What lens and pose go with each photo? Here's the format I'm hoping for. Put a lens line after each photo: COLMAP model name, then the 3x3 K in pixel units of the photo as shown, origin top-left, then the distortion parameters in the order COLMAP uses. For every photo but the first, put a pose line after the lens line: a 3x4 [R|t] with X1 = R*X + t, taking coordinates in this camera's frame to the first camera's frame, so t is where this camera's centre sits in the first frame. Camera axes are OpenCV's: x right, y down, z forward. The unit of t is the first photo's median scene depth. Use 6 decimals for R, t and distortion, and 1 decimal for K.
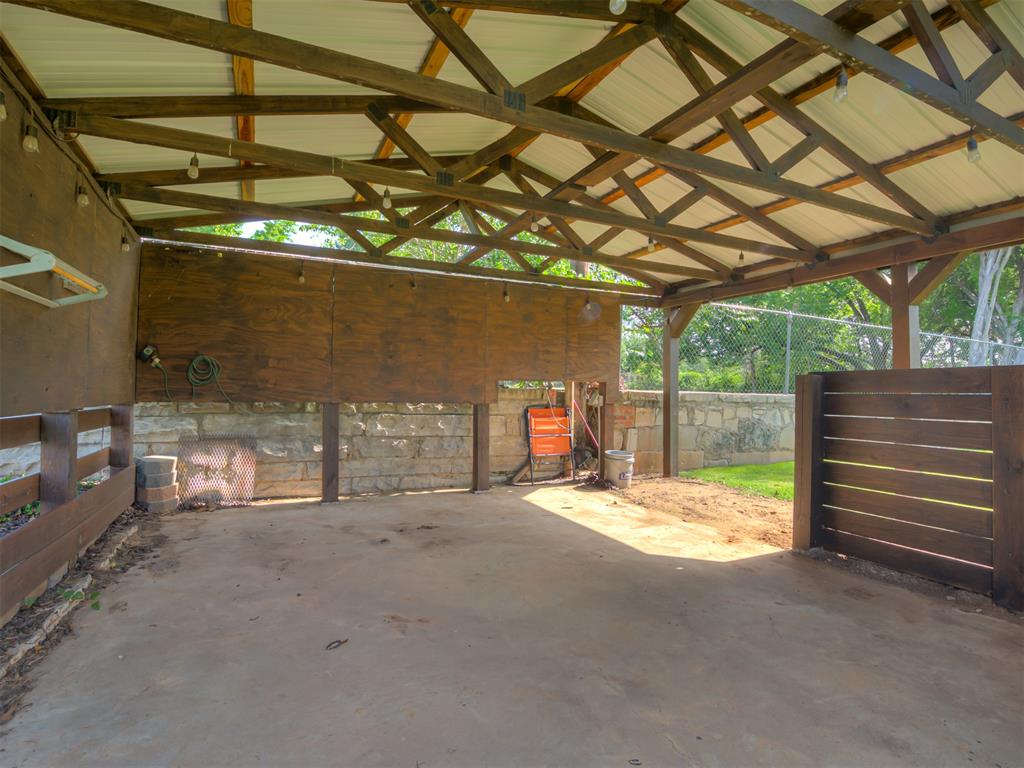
lens RADIAL K [[516.8, 0, 507.4], [0, 516.8, 385.8], [0, 0, 1]] dist [-0.002105, 0.000381]
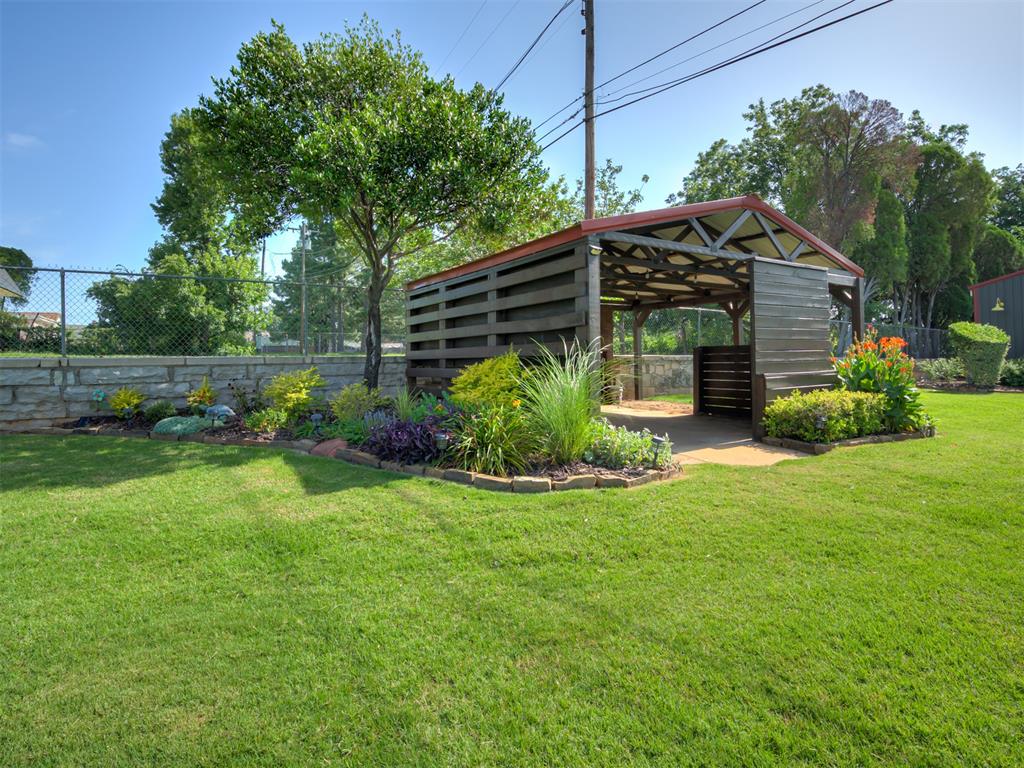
lens RADIAL K [[516.8, 0, 512.0], [0, 516.8, 349.2], [0, 0, 1]] dist [-0.002105, 0.000381]
pose [[0.992585, -0.019346, 0.120005, -0.340011], [0.020035, 0.999789, -0.004536, -0.010756], [-0.119892, 0.006907, 0.992763, -0.760853]]
